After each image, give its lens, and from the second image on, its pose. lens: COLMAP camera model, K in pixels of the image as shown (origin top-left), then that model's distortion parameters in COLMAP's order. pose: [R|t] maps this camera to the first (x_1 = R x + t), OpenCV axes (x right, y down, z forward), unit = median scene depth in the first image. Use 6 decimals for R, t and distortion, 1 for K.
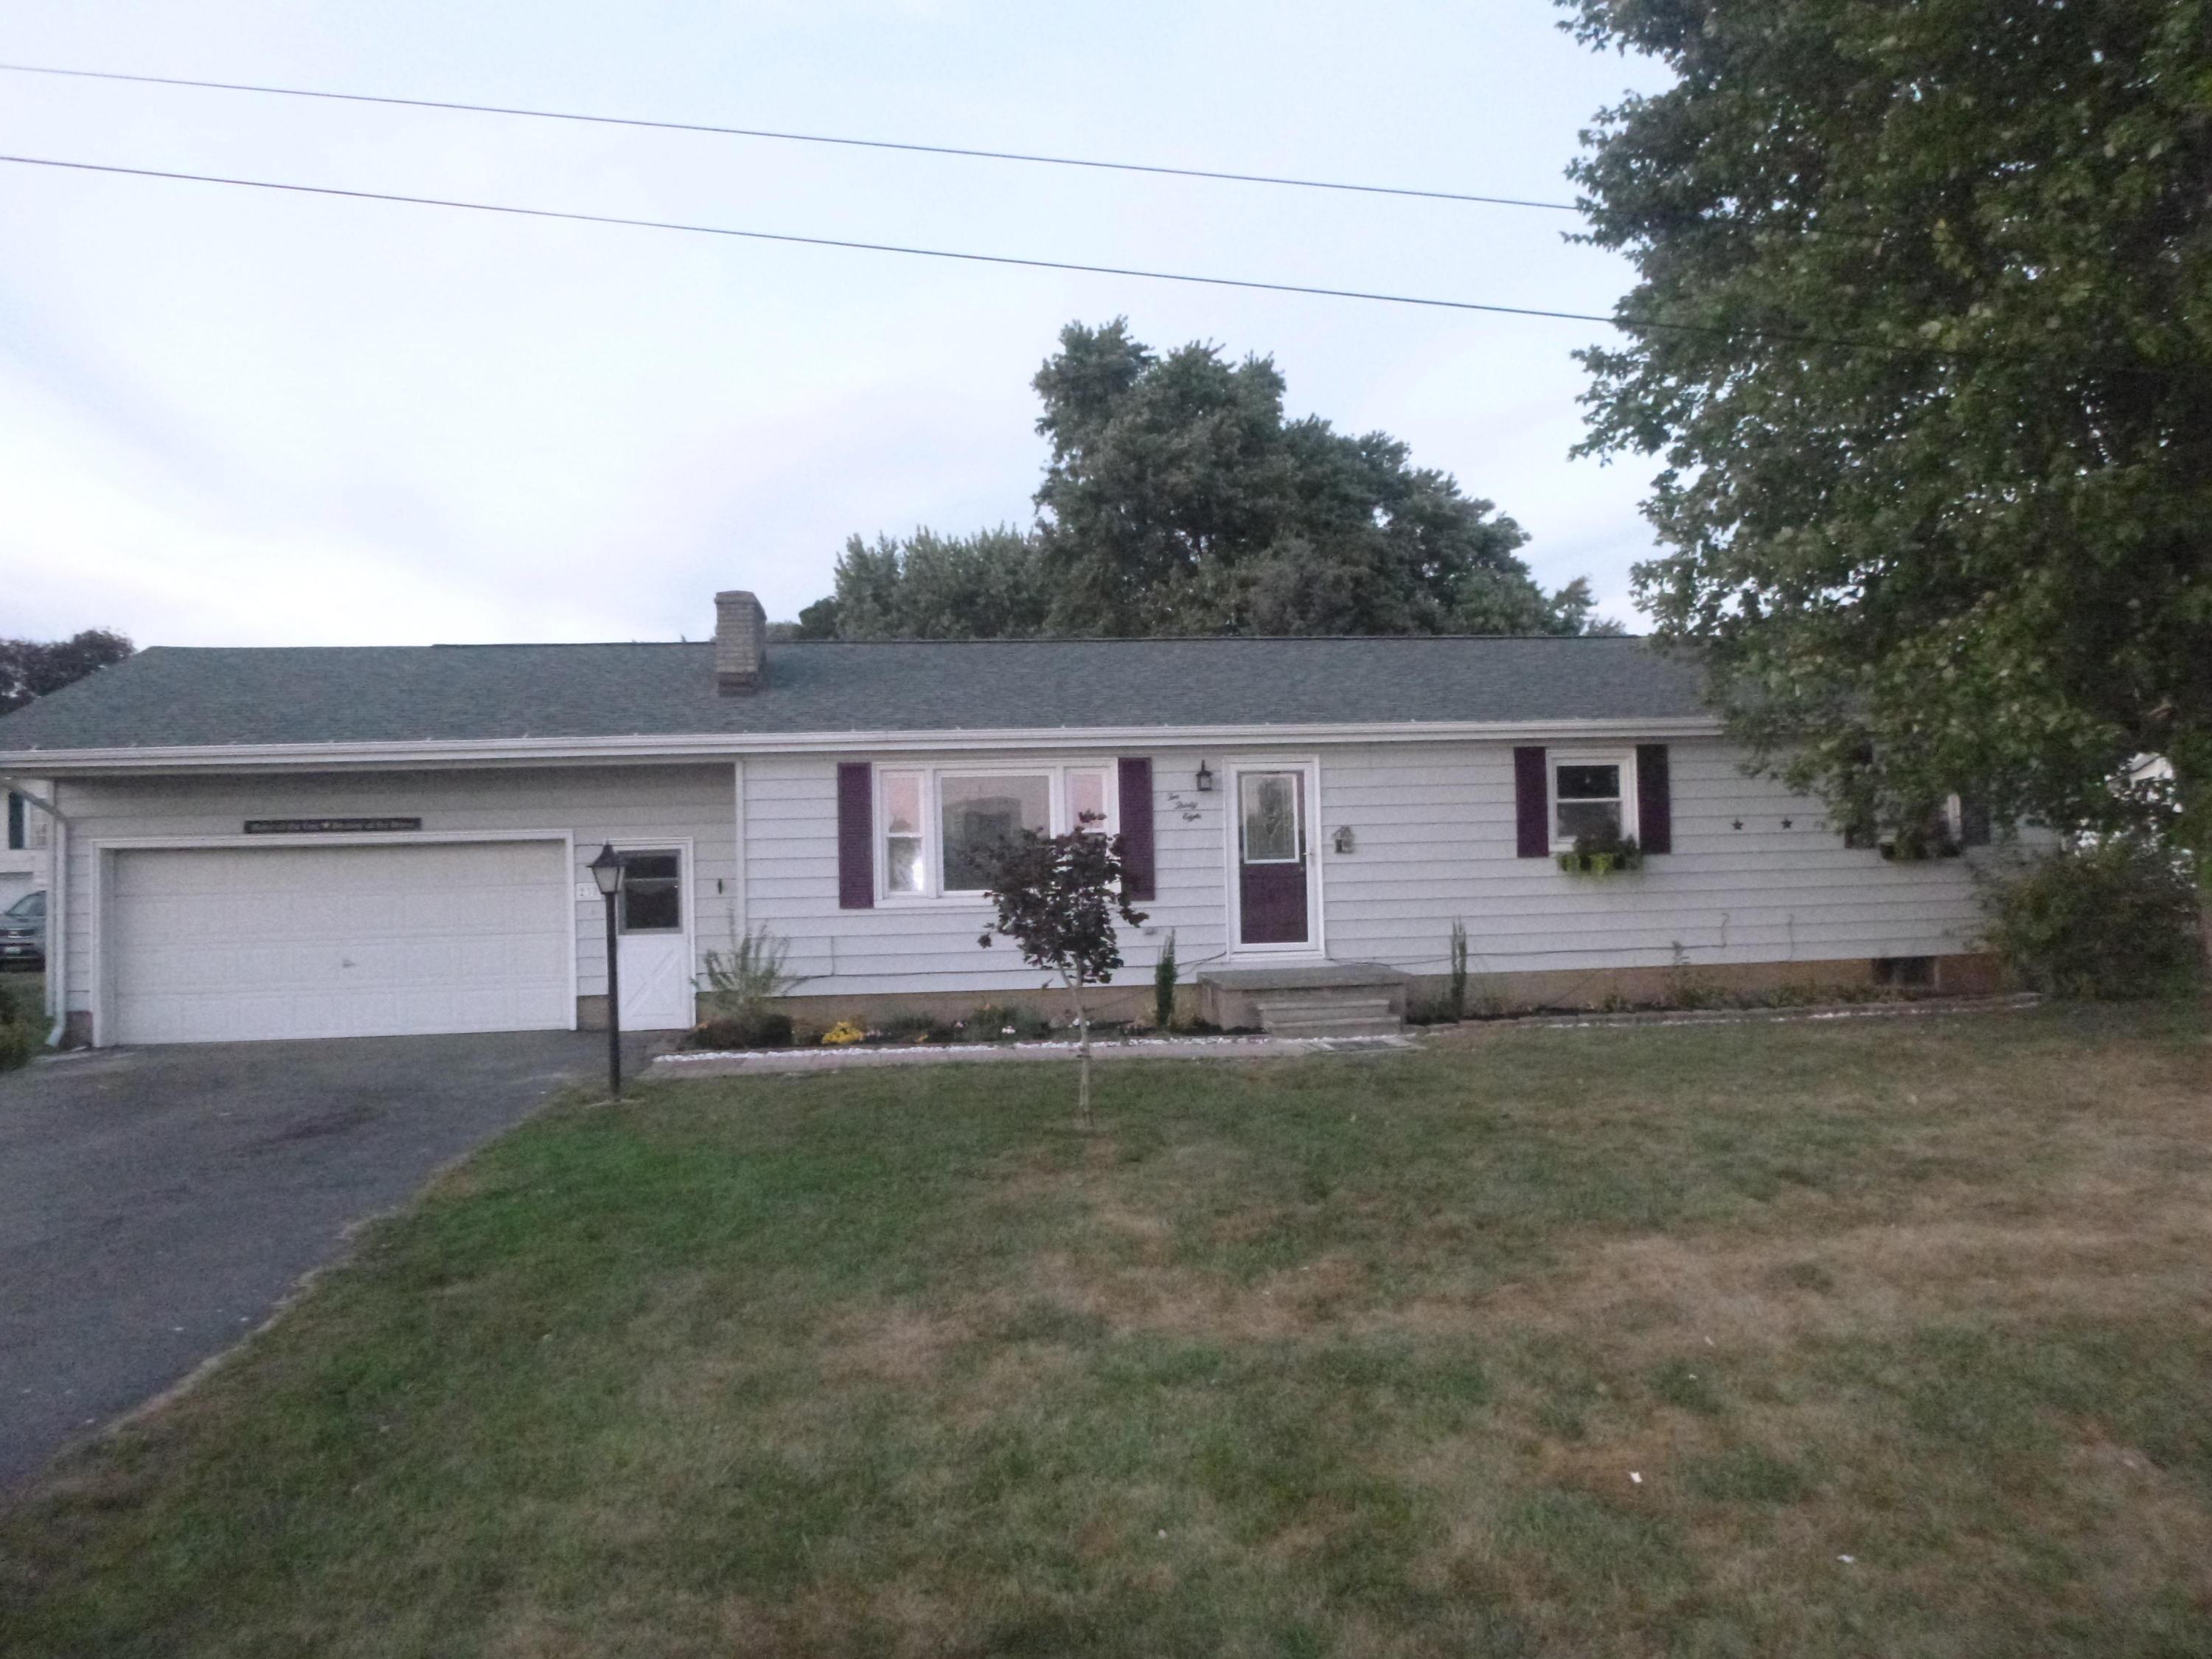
lens RADIAL K [[1632.2, 0, 1115.8], [0, 1632.2, 823.2], [0, 0, 1]] dist [-0.024491, -0.005761]
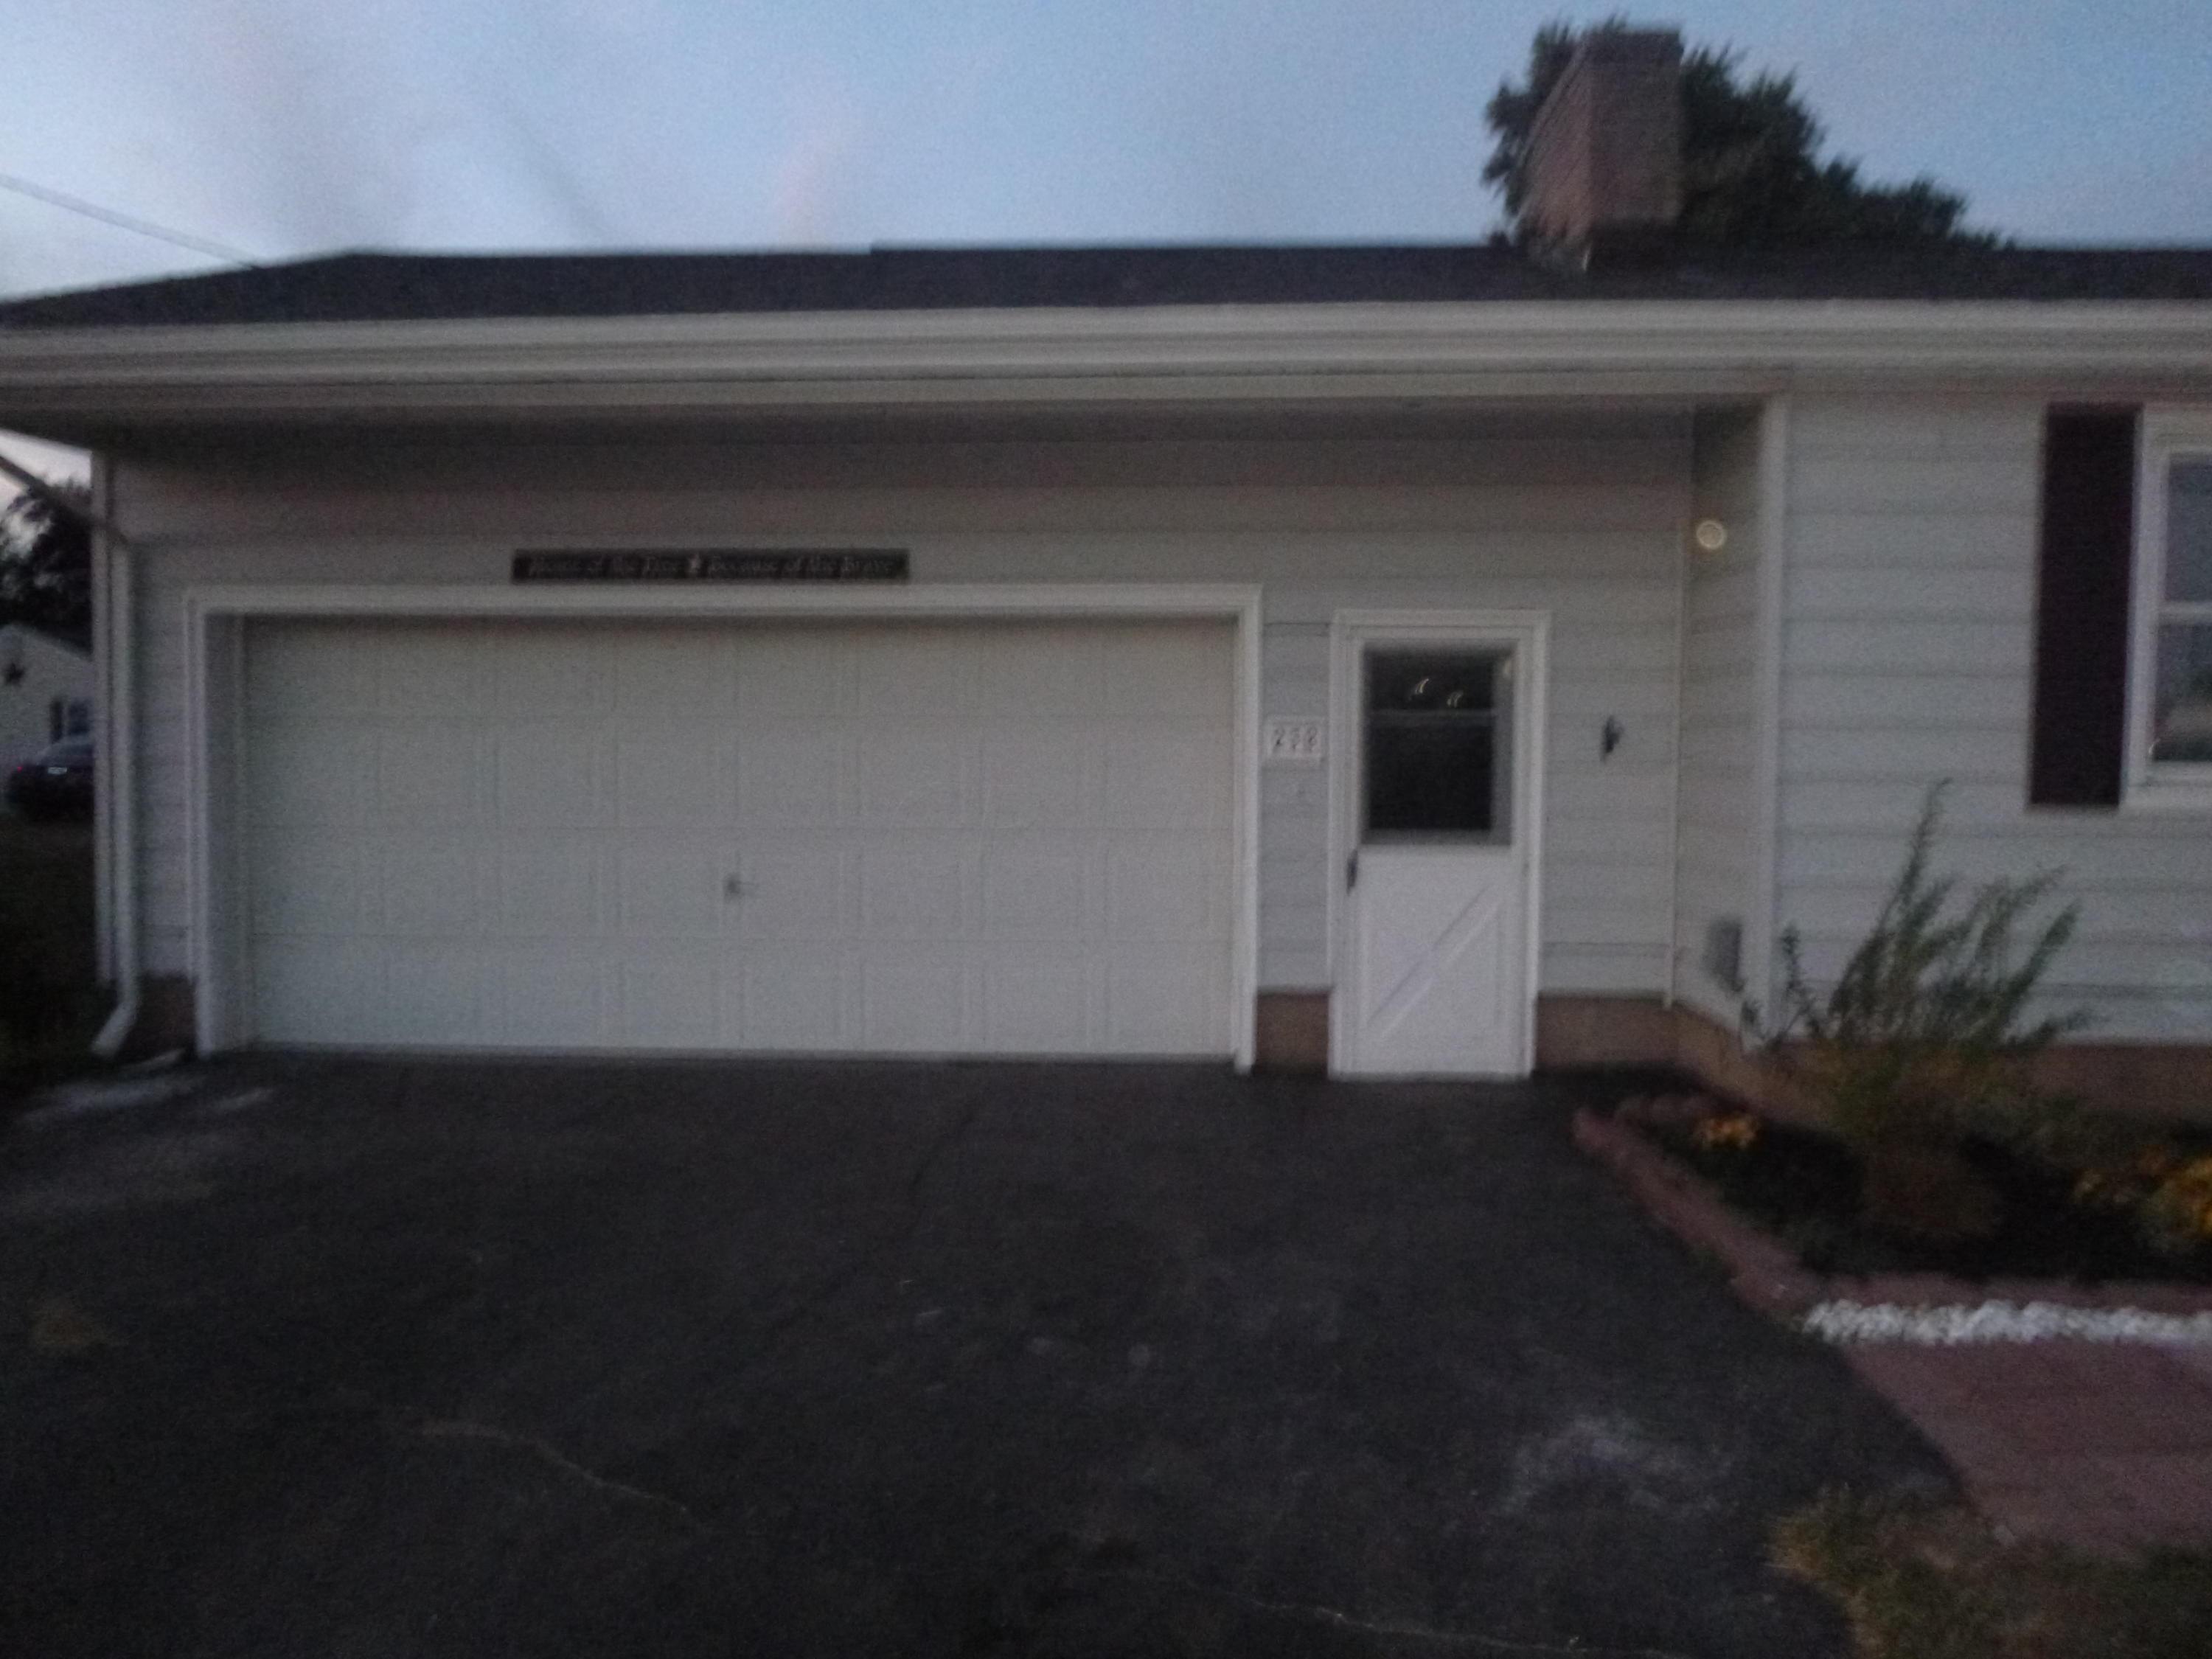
lens RADIAL K [[1632.2, 0, 1098.2], [0, 1632.2, 837.2], [0, 0, 1]] dist [-0.024491, -0.005761]
pose [[0.986344, 0.039552, -0.159877, -0.310431], [-0.025342, 0.995623, 0.089960, 0.030546], [0.162735, -0.084680, 0.983029, 0.591186]]
